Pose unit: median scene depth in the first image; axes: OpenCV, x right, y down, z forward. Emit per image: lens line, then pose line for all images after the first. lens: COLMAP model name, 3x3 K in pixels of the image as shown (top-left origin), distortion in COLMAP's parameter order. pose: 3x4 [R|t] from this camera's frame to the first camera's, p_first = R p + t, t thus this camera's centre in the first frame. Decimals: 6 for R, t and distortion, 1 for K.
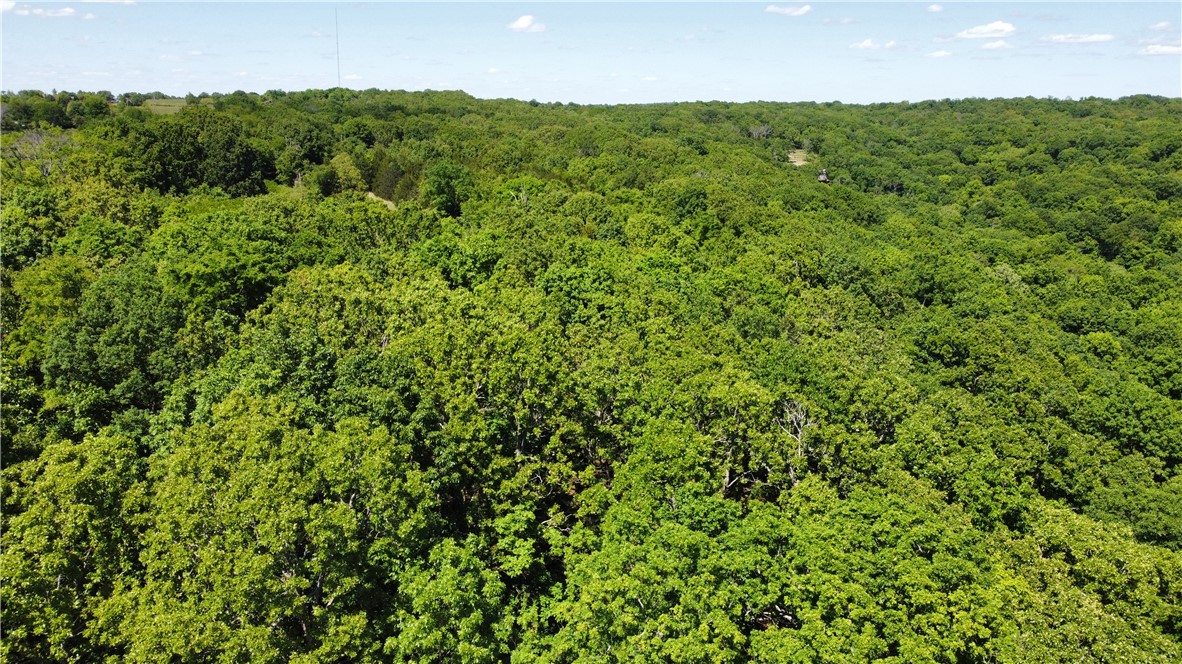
lens RADIAL K [[887.2, 0, 595.7], [0, 887.2, 337.6], [0, 0, 1]] dist [-0.007441, 0.003139]
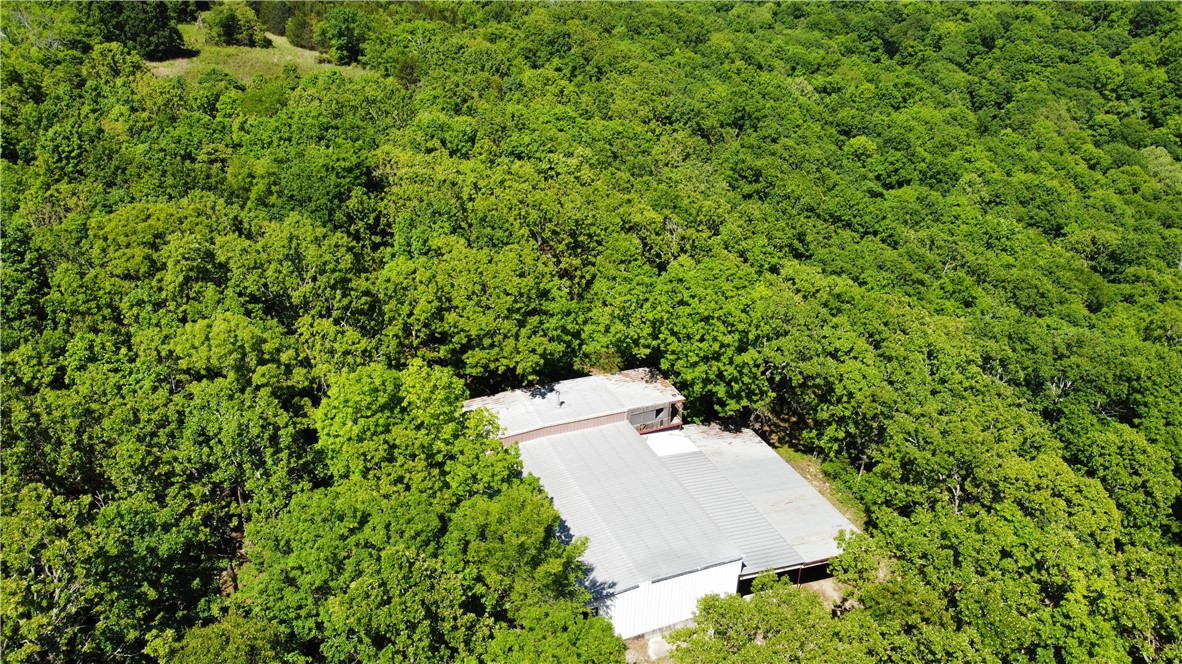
lens RADIAL K [[887.2, 0, 590.4], [0, 887.2, 326.0], [0, 0, 1]] dist [-0.007441, 0.003139]
pose [[0.981637, -0.083610, 0.171462, -0.191115], [0.043589, 0.973362, 0.225090, -0.090899], [-0.185714, -0.213483, 0.959133, -0.561665]]
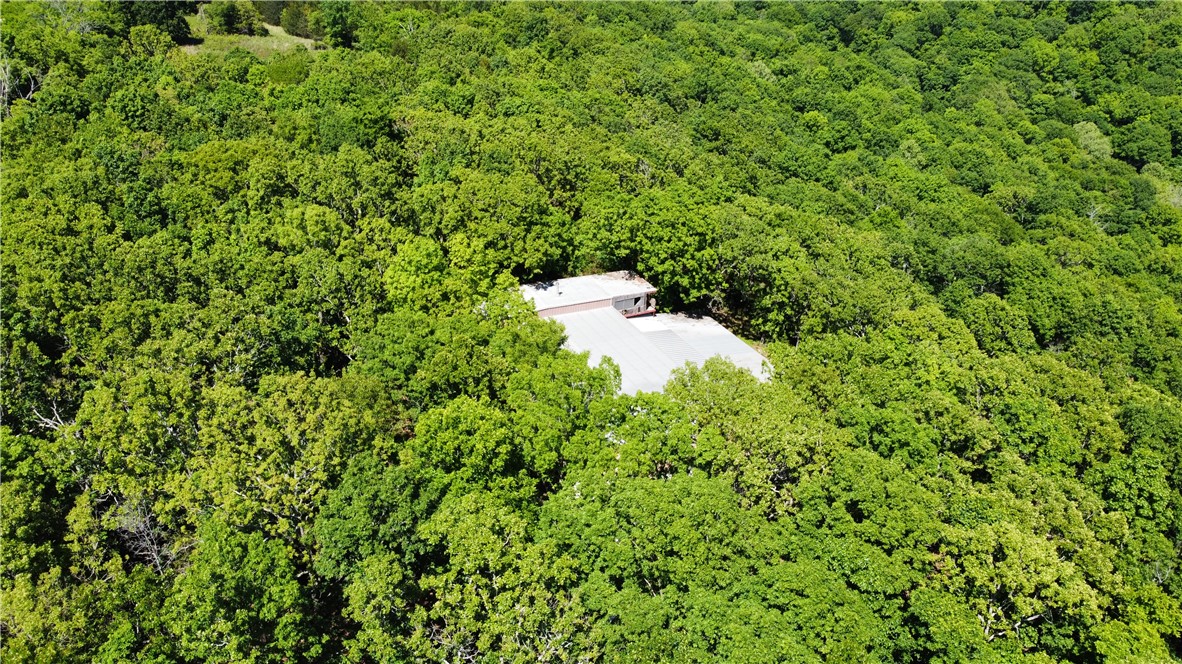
lens RADIAL K [[887.2, 0, 587.2], [0, 887.2, 329.4], [0, 0, 1]] dist [-0.007441, 0.003139]
pose [[0.974856, -0.102454, 0.197887, -0.269067], [0.055214, 0.971402, 0.230930, -0.028740], [-0.215888, -0.214197, 0.952634, -0.814901]]
